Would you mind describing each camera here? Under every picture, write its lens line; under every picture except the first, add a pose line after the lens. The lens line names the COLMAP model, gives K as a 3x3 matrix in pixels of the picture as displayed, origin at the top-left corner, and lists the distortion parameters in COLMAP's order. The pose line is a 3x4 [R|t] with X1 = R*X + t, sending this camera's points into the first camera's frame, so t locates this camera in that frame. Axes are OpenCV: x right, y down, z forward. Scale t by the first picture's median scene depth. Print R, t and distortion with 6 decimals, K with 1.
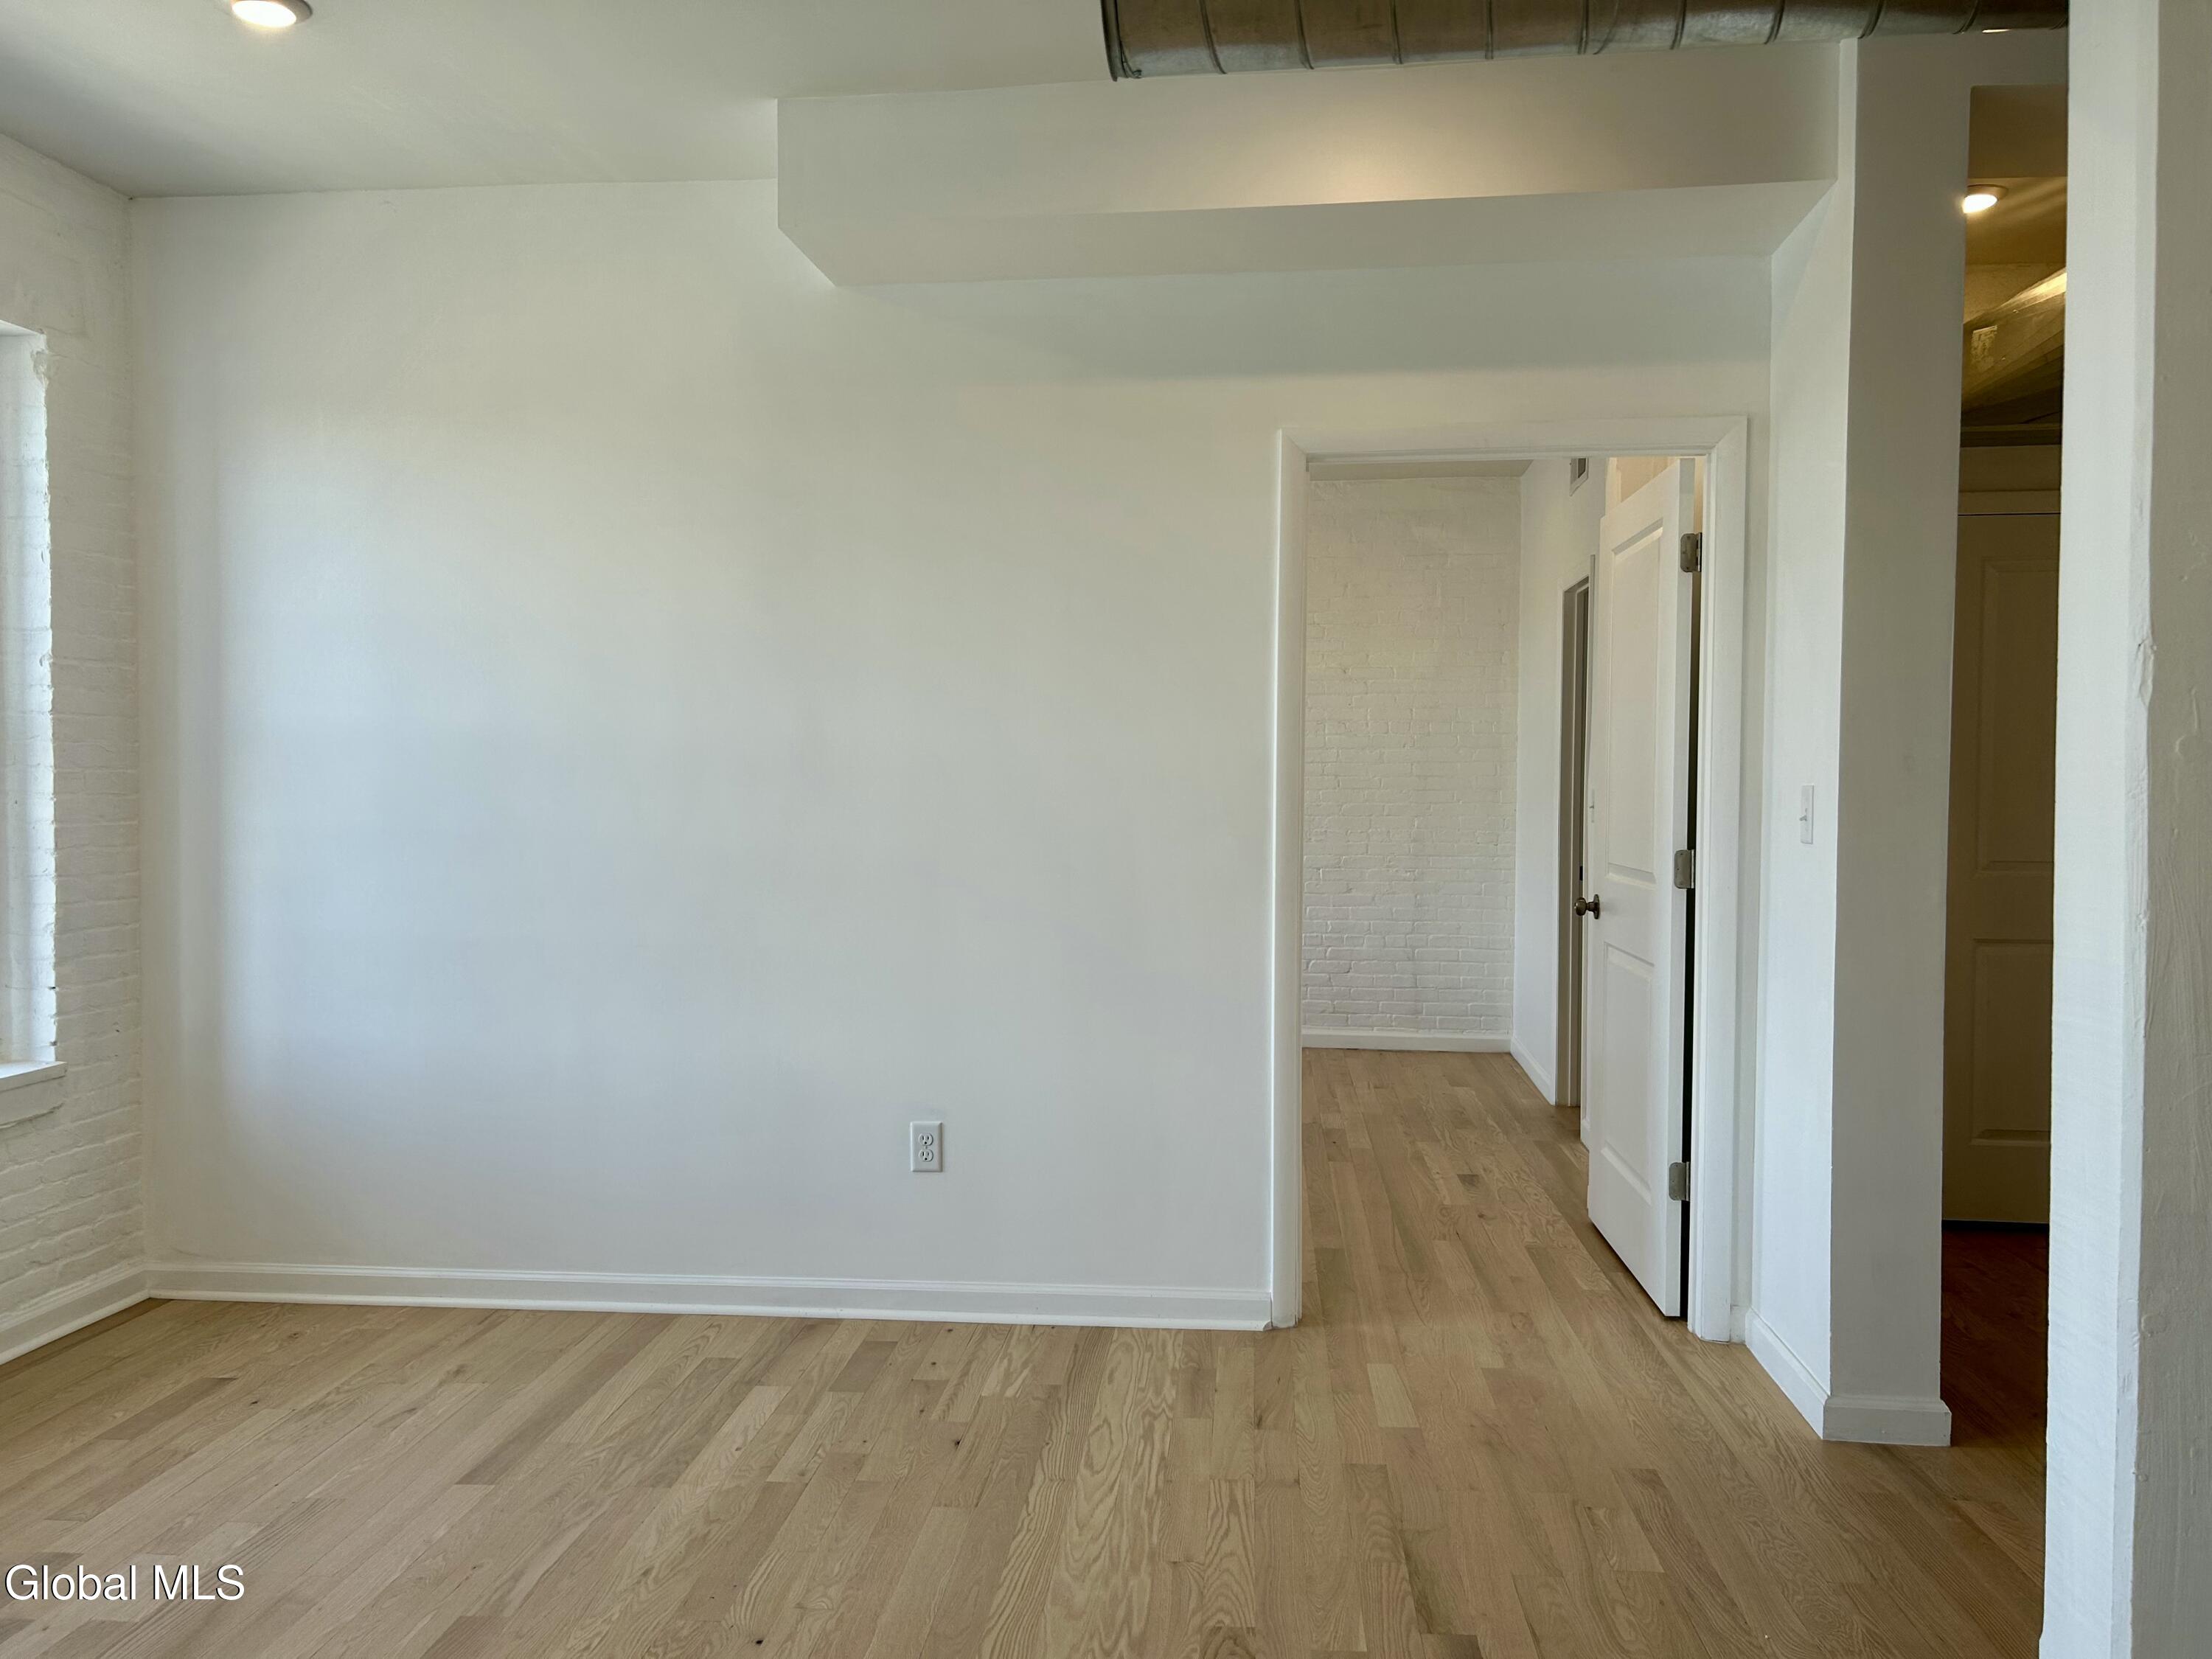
lens RADIAL K [[1665.1, 0, 1104.5], [0, 1665.1, 840.1], [0, 0, 1]] dist [0.061898, -0.068673]
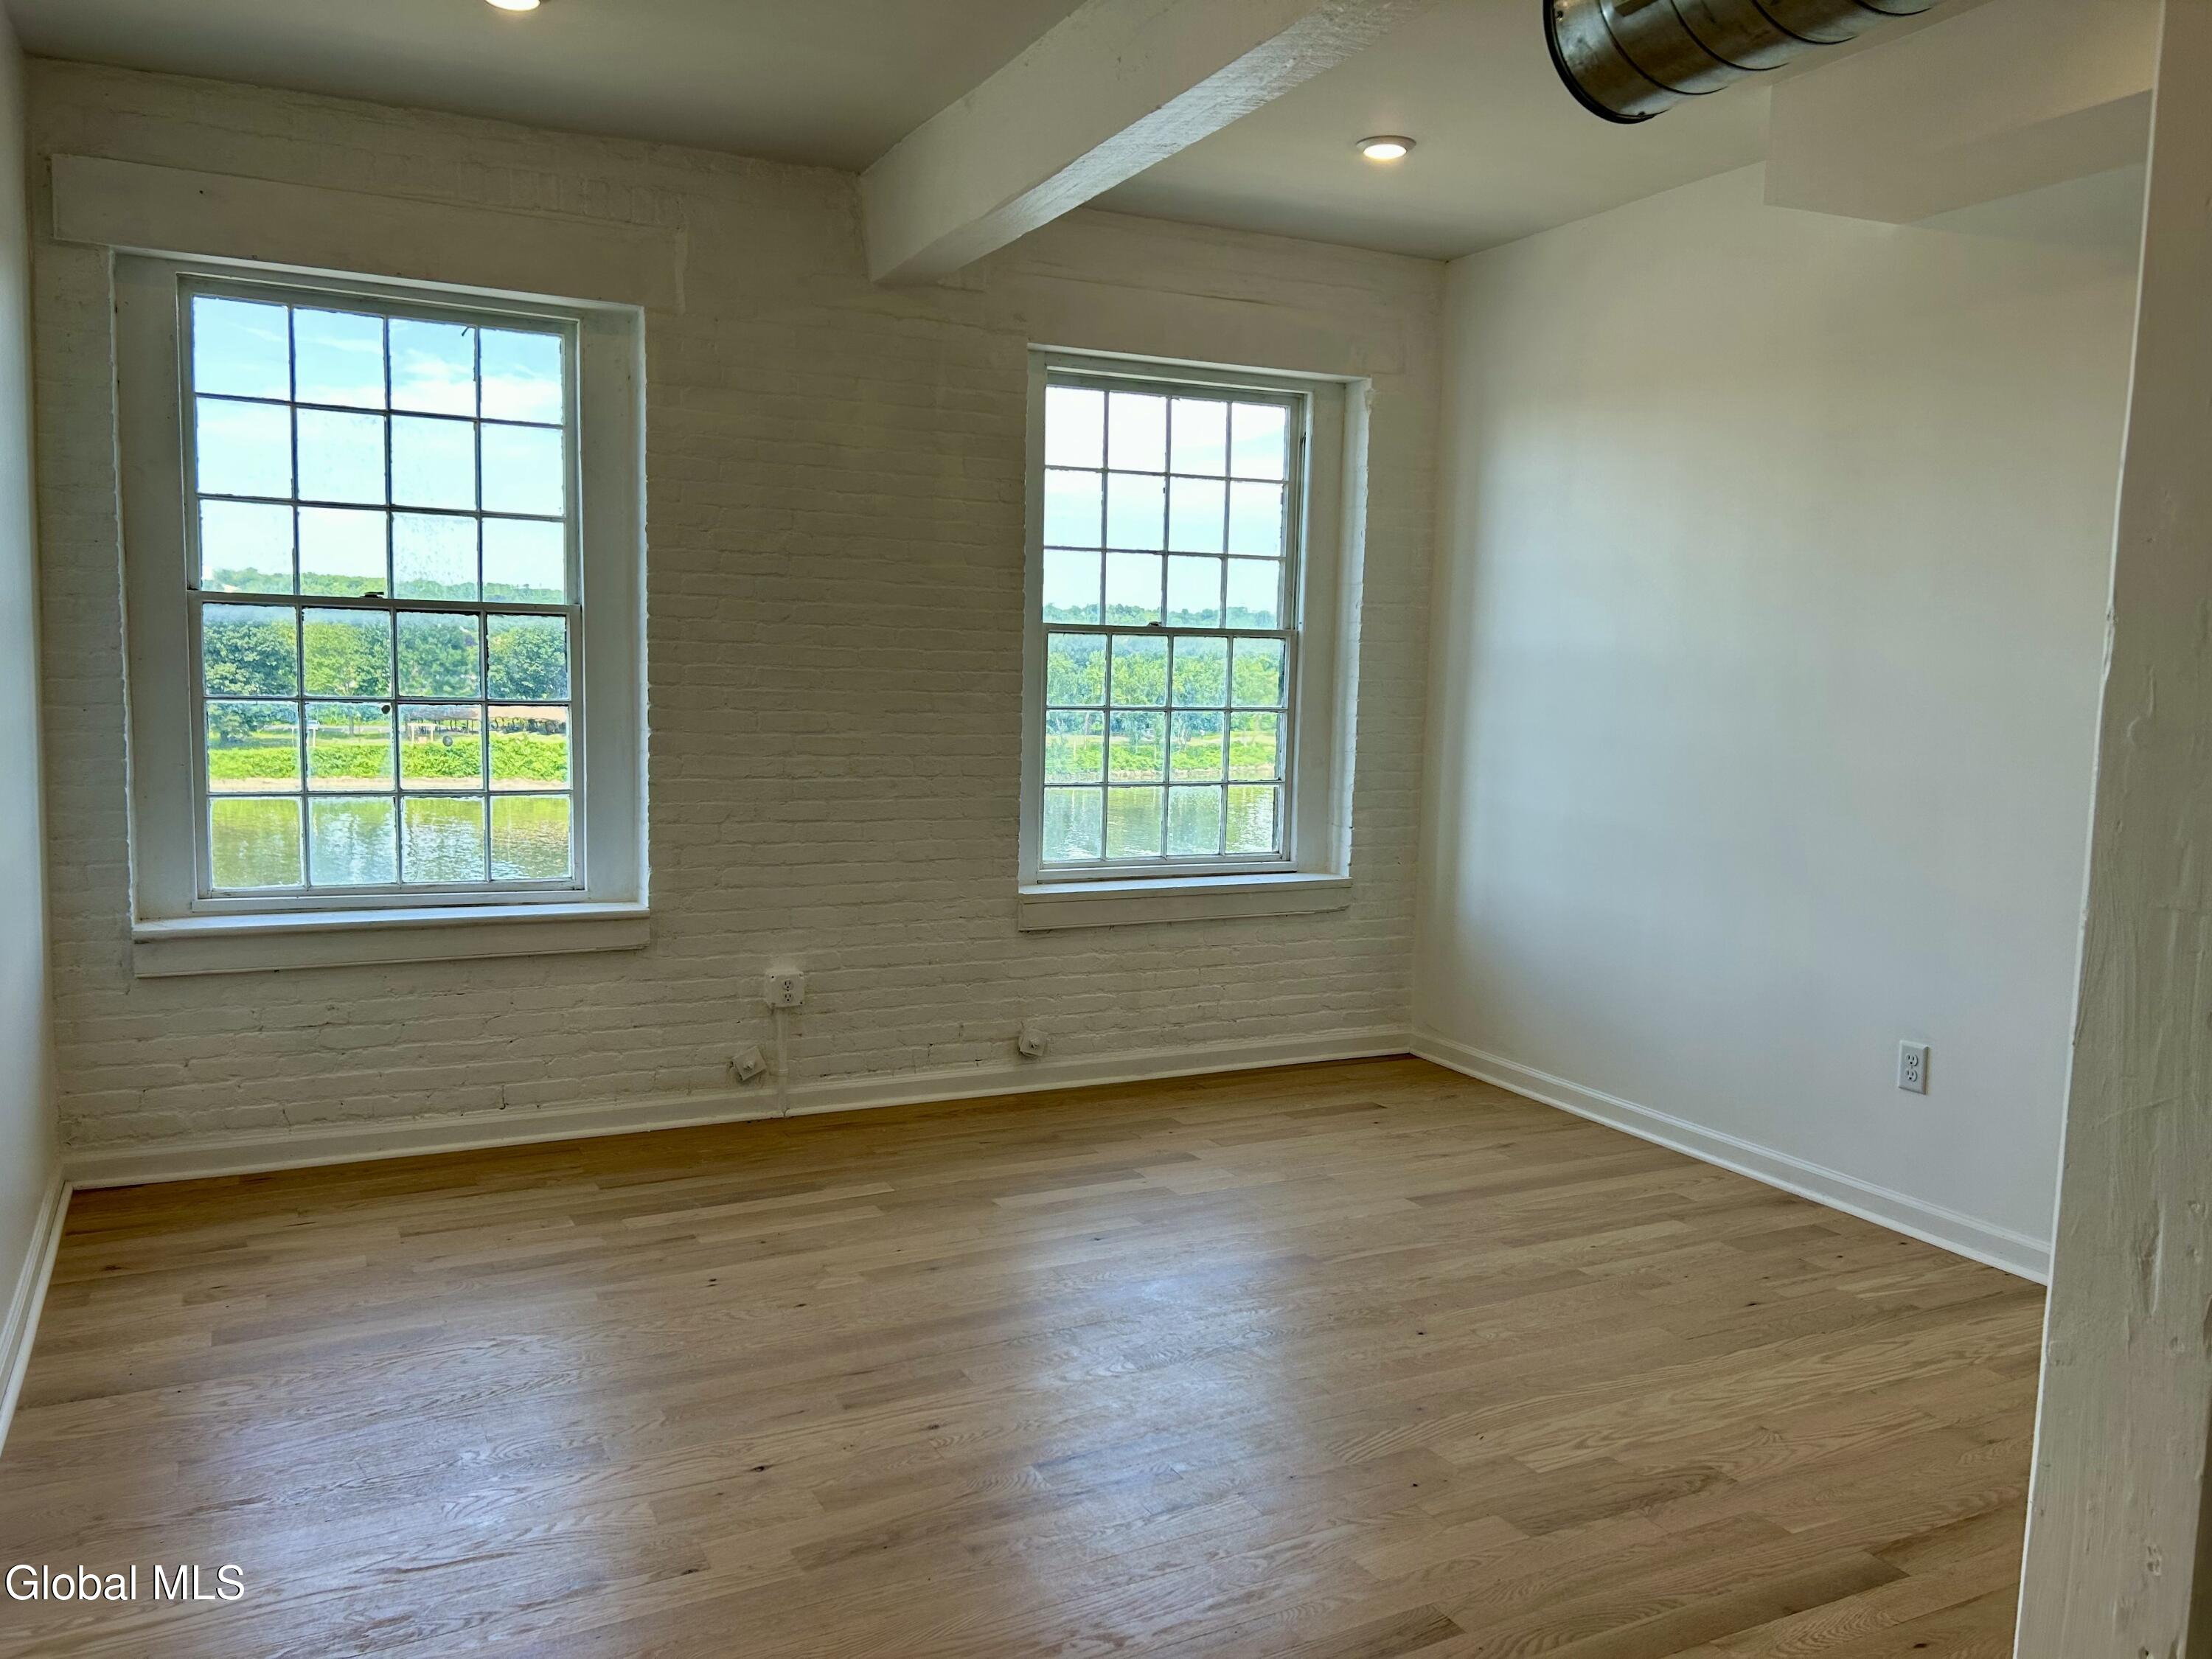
lens RADIAL K [[1665.1, 0, 1084.0], [0, 1665.1, 829.1], [0, 0, 1]] dist [0.061898, -0.068673]
pose [[0.528836, 0.098494, -0.842990, 0.498780], [-0.050348, 0.995135, 0.084686, -0.023420], [0.847229, -0.002342, 0.531222, 0.025257]]
